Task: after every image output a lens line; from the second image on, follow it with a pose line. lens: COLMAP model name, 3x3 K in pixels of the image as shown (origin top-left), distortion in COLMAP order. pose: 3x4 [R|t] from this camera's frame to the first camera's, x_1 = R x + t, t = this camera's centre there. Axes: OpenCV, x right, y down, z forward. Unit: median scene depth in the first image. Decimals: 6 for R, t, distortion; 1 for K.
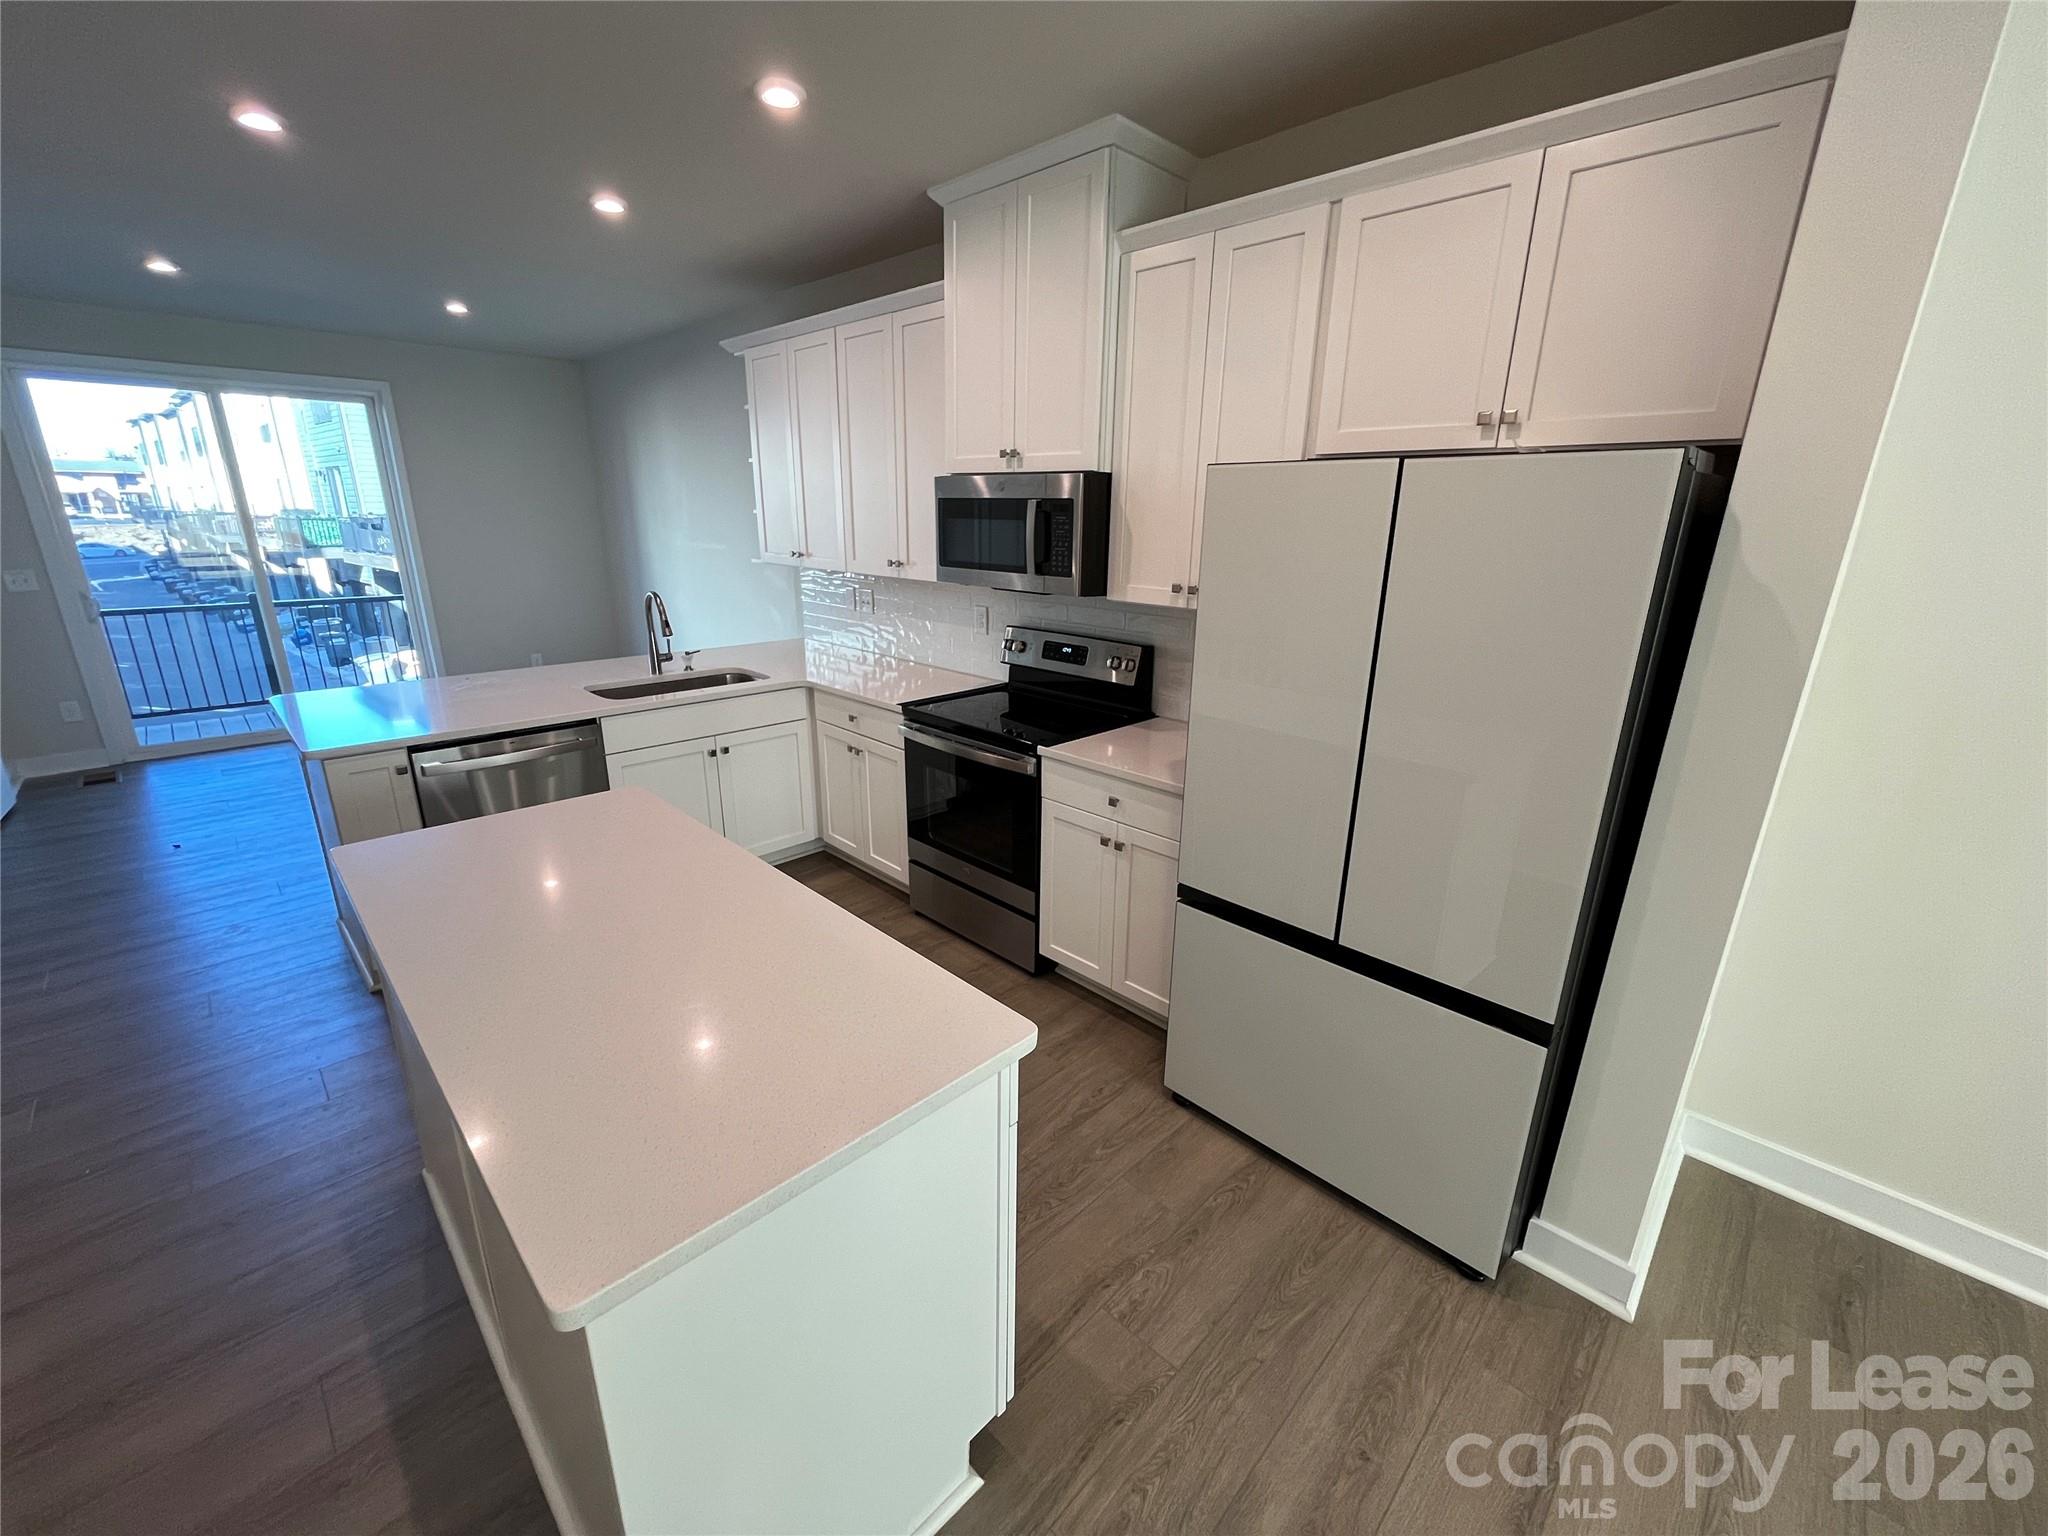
lens RADIAL K [[826.2, 0, 1020.8], [0, 826.2, 764.1], [0, 0, 1]] dist [-0.002076, -0.001021]
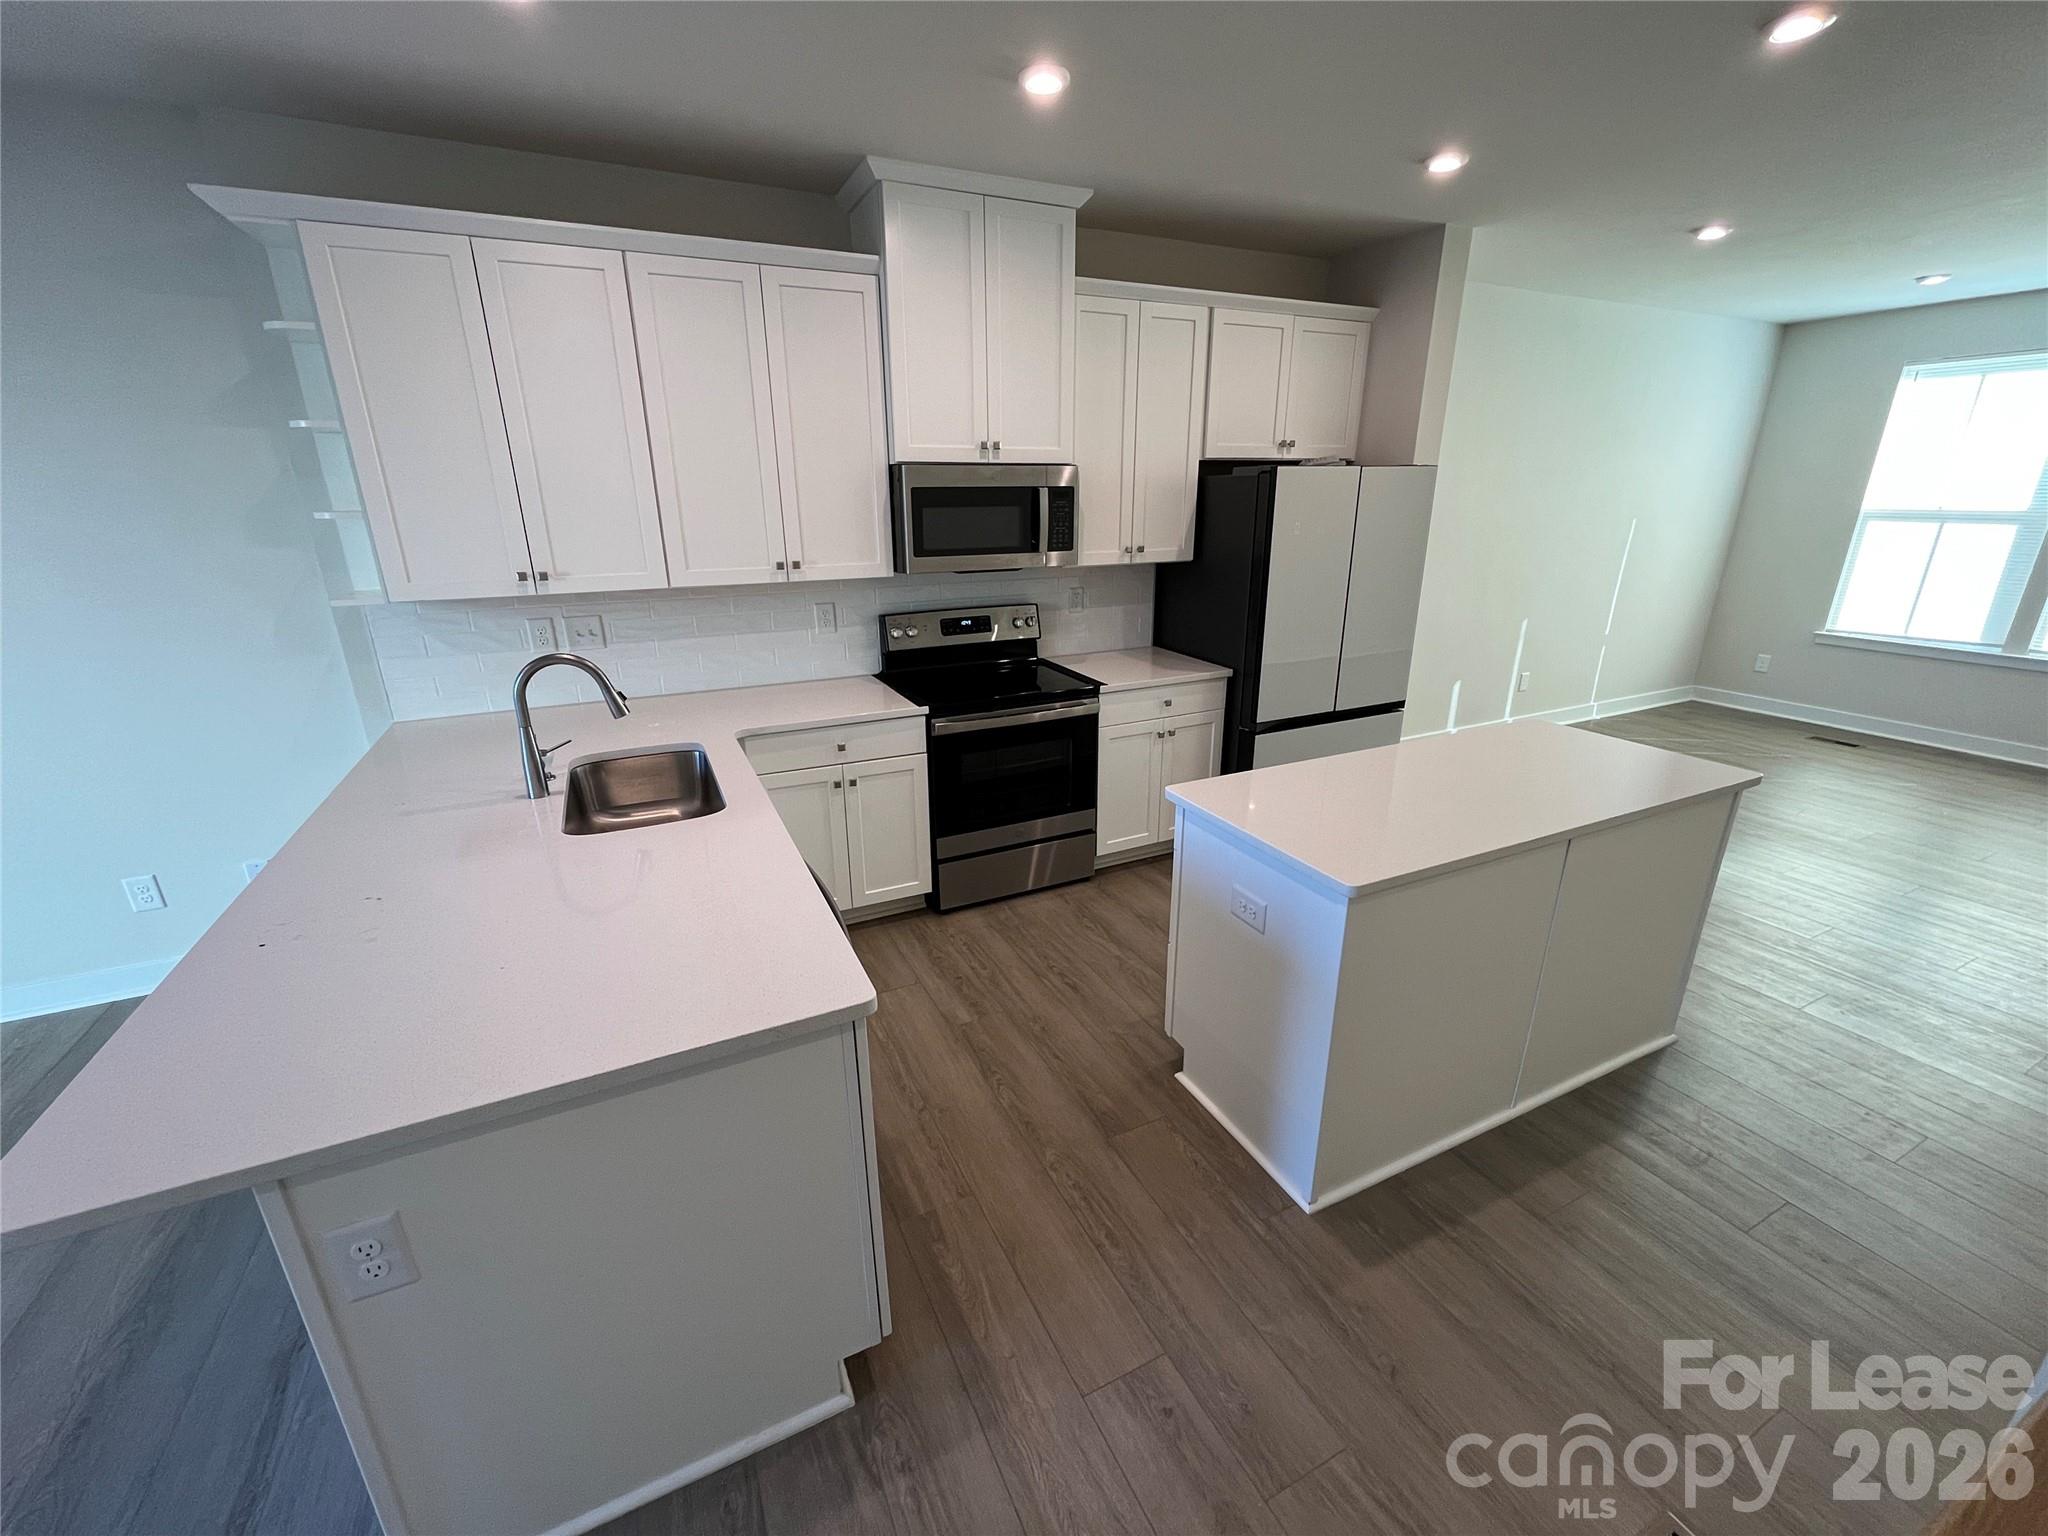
lens RADIAL K [[823.5, 0, 1021.5], [0, 823.5, 767.6], [0, 0, 1]] dist [-0.002911, -0.000381]
pose [[0.341917, -0.322952, 0.882494, -0.914348], [0.288661, 0.929785, 0.228418, -0.179684], [-0.894297, 0.176642, 0.411133, 0.488909]]
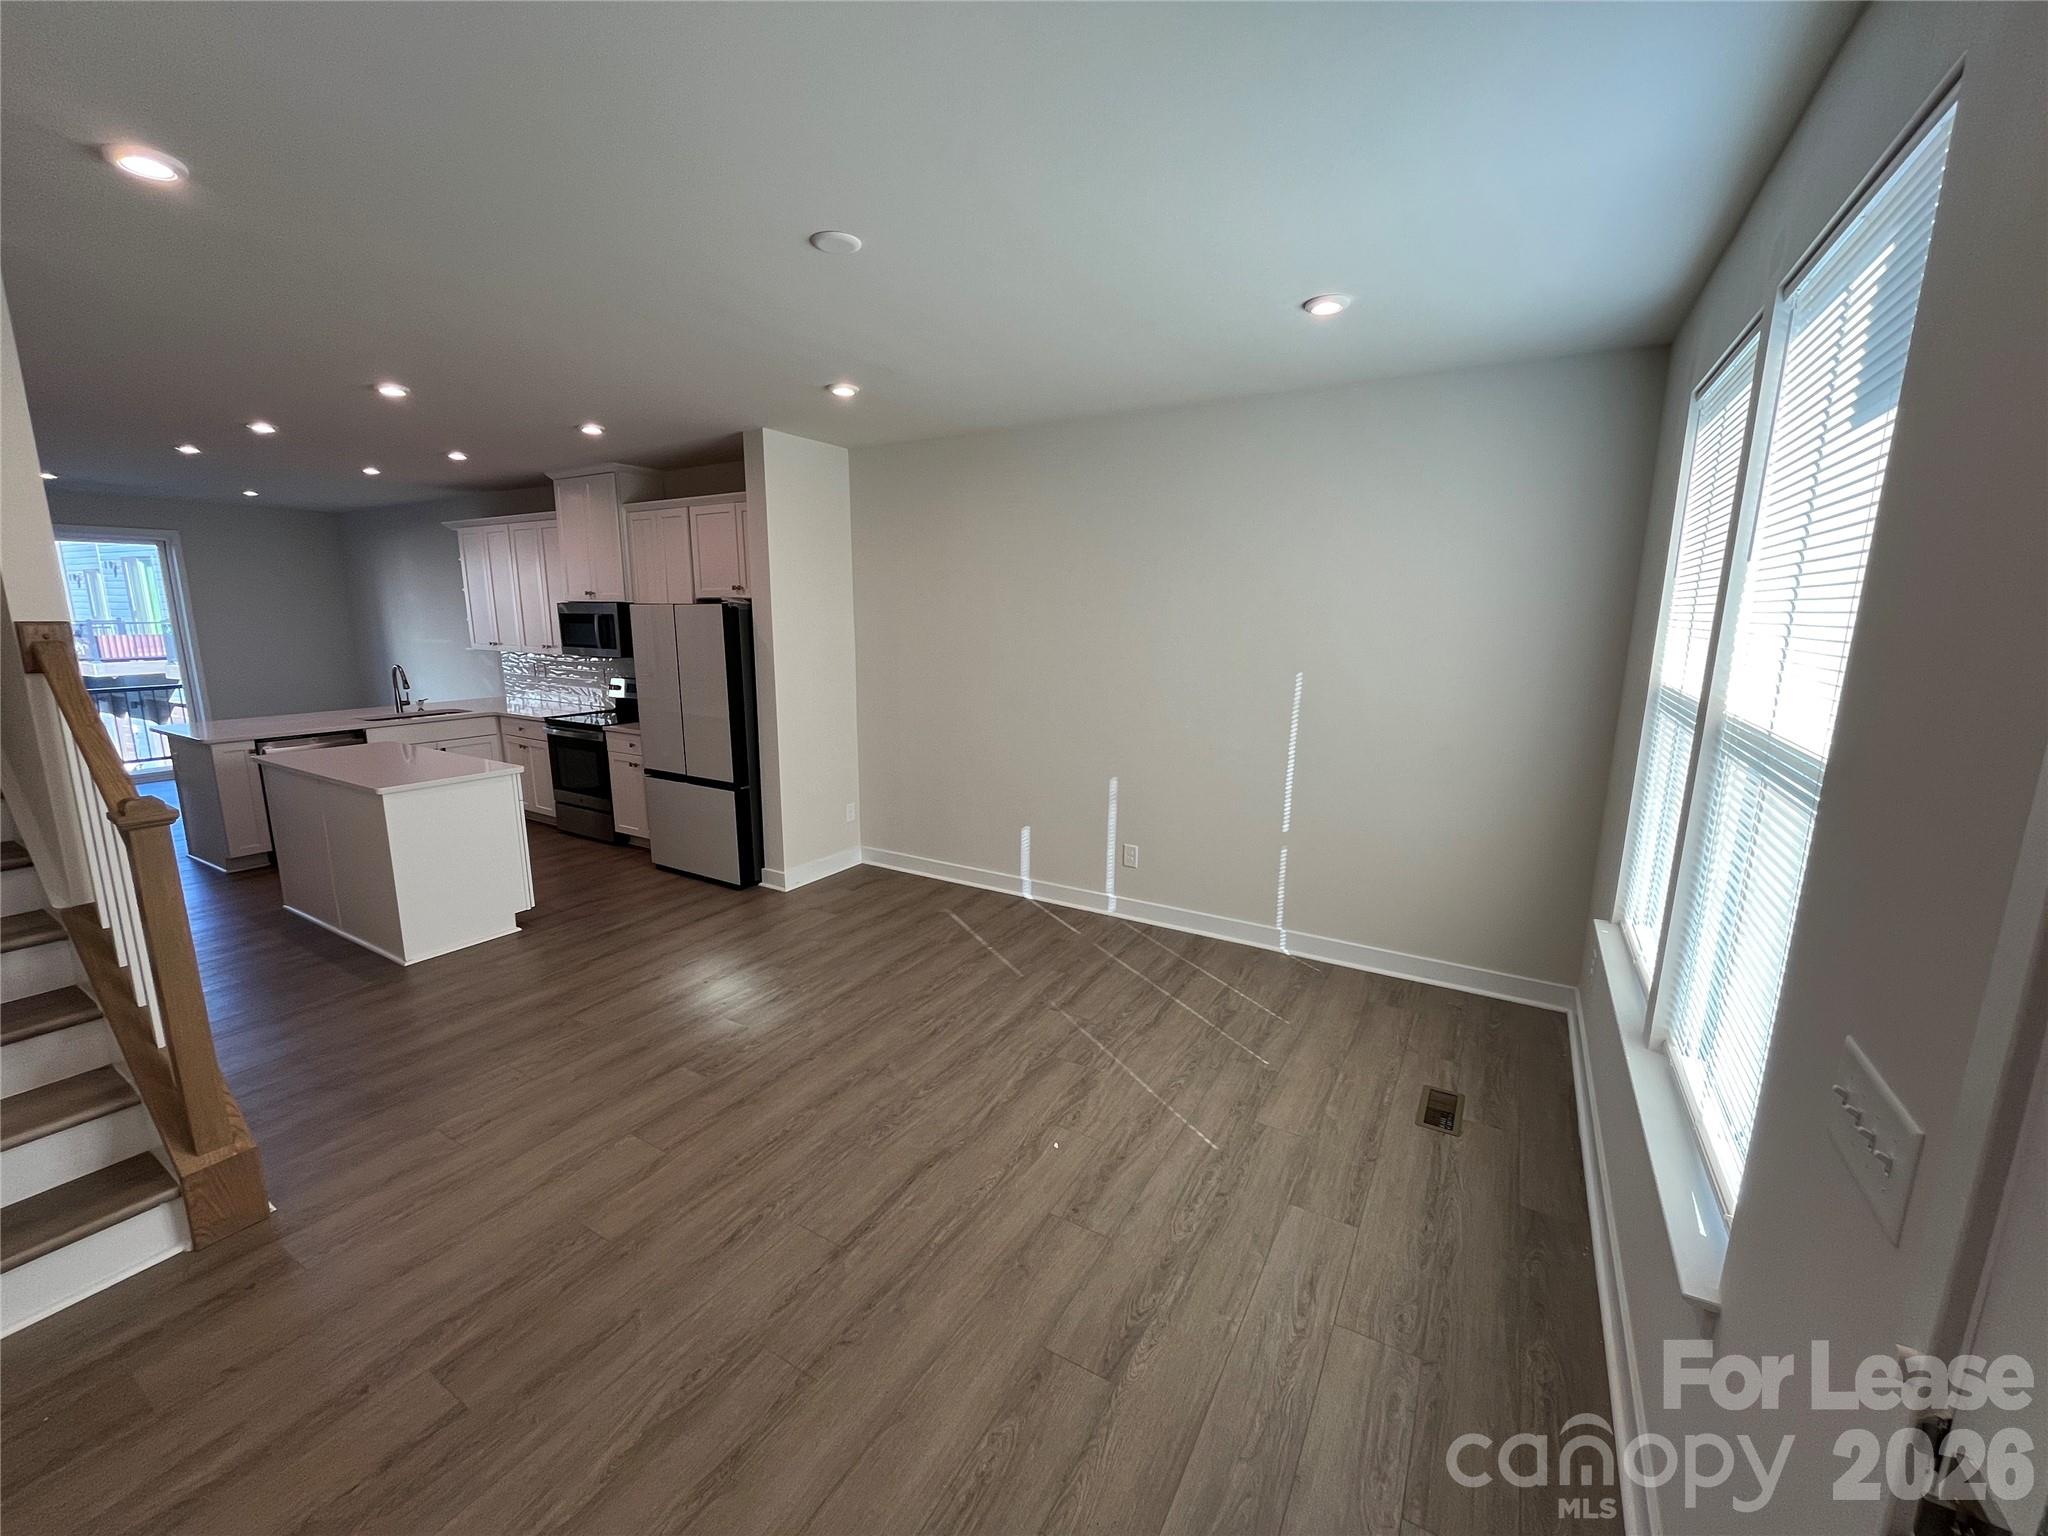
lens RADIAL K [[823.5, 0, 1021.5], [0, 823.5, 767.6], [0, 0, 1]] dist [-0.002911, -0.000381]
pose [[0.971117, -0.053441, 0.232544, 0.456459], [0.077670, 0.992316, -0.096311, 0.297407], [-0.225610, 0.111591, 0.967806, -1.035383]]
